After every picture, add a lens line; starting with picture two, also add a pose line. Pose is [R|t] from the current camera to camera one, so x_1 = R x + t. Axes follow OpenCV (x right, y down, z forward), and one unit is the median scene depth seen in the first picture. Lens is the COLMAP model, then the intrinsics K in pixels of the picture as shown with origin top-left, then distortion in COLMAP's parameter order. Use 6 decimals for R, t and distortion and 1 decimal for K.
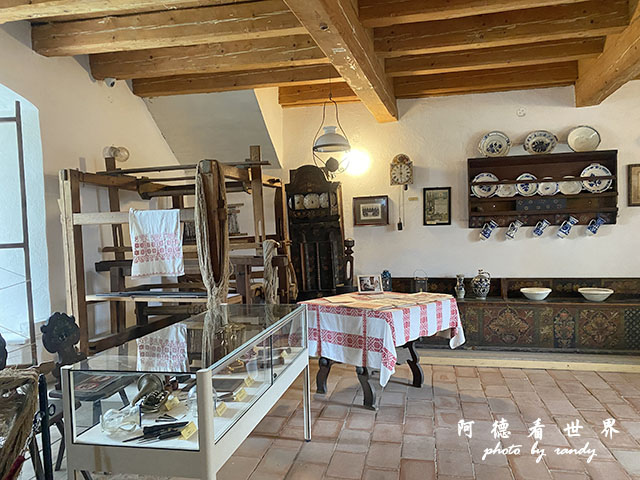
lens RADIAL K [[492.3, 0, 320.0], [0, 492.3, 240.0], [0, 0, 1]] dist [0.110068, -0.198482]
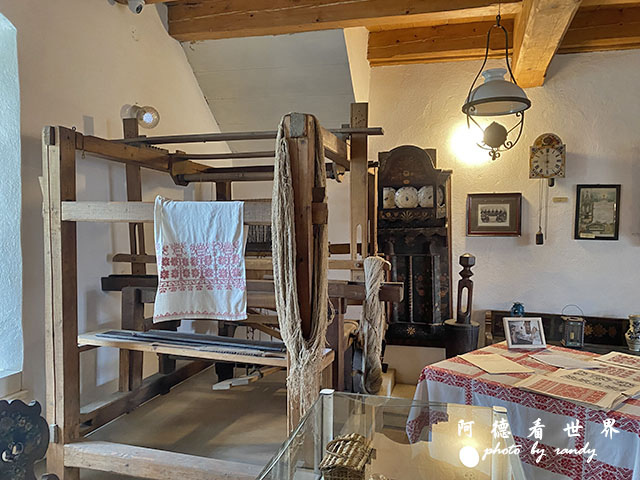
lens RADIAL K [[492.3, 0, 320.0], [0, 492.3, 240.0], [0, 0, 1]] dist [0.110068, -0.198482]
pose [[0.997959, 0.044566, -0.045731, -0.132898], [-0.044317, 0.998997, 0.006450, -0.020471], [0.045972, -0.004410, 0.998933, 0.350889]]
